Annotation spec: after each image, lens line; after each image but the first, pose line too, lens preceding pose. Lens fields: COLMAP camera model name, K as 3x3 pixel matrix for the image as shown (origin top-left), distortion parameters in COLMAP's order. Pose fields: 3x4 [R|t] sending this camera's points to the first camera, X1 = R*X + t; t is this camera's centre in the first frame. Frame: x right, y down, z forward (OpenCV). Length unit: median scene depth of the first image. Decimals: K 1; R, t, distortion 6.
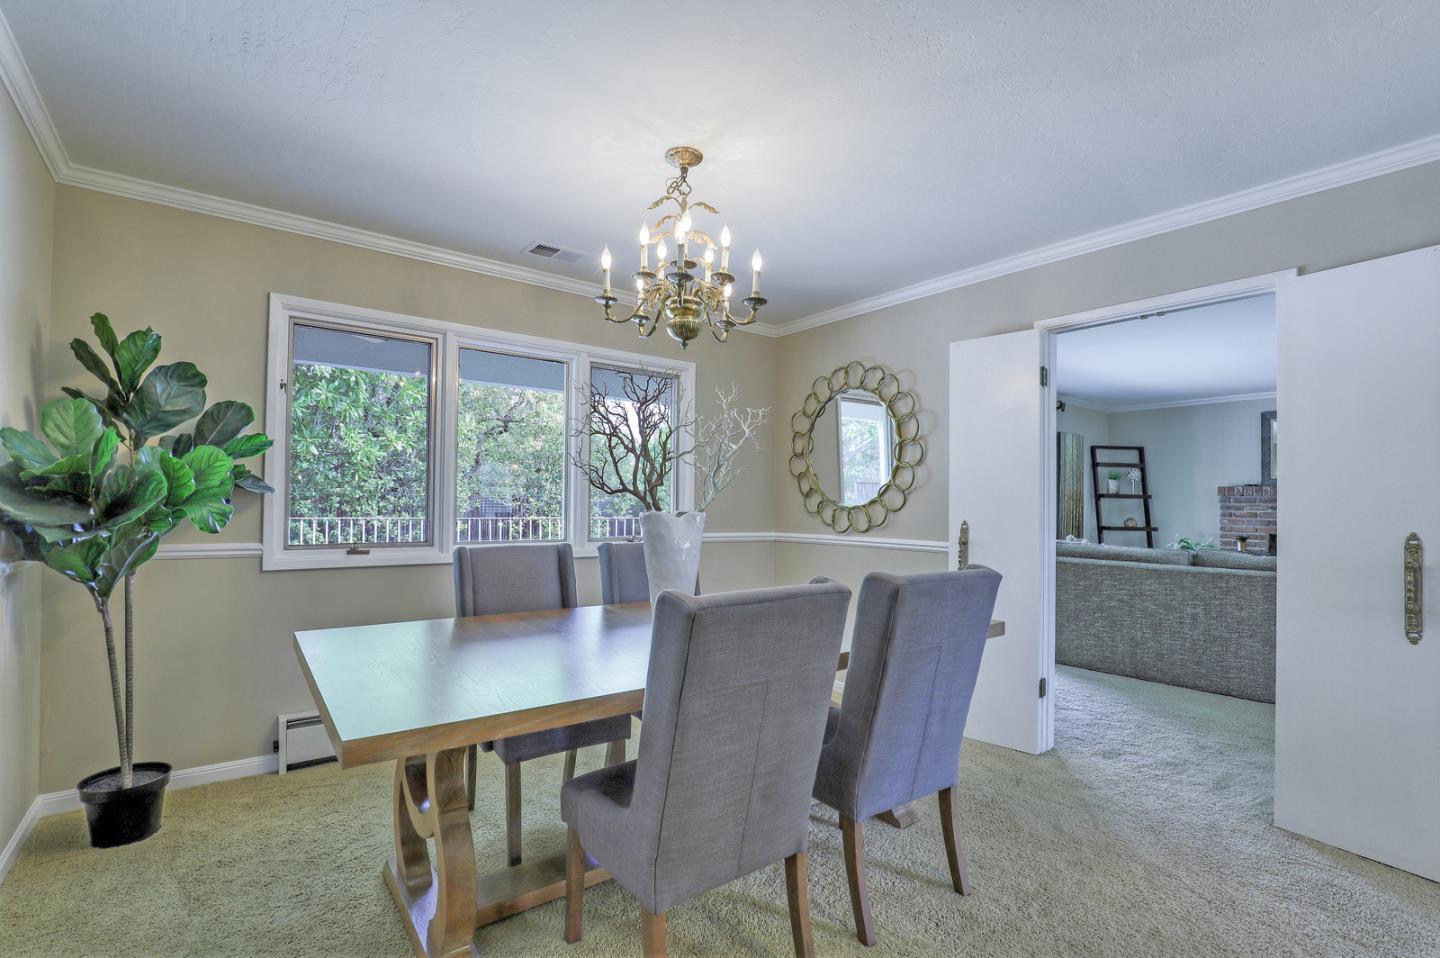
lens RADIAL K [[662.3, 0, 723.8], [0, 662.3, 493.6], [0, 0, 1]] dist [-0.028238, 0.001457]
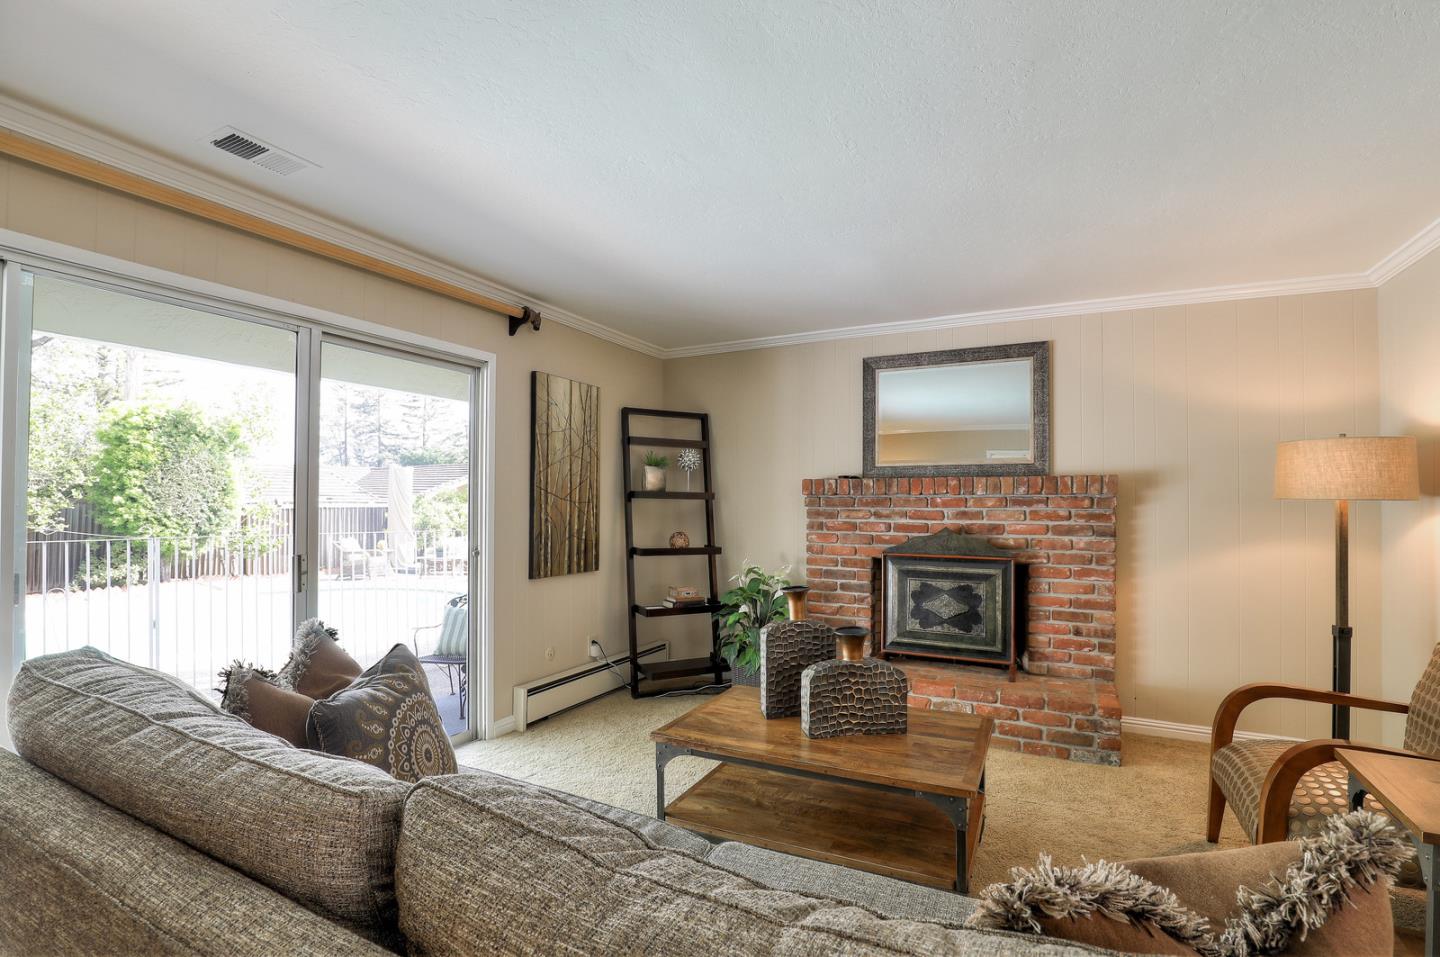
lens RADIAL K [[662.3, 0, 723.8], [0, 662.3, 493.1], [0, 0, 1]] dist [-0.028238, 0.001457]
pose [[0.911281, -0.000316, 0.411785, 0.411322], [-0.001536, 0.999990, 0.004167, -0.000467], [-0.411783, -0.004430, 0.911271, 0.442491]]
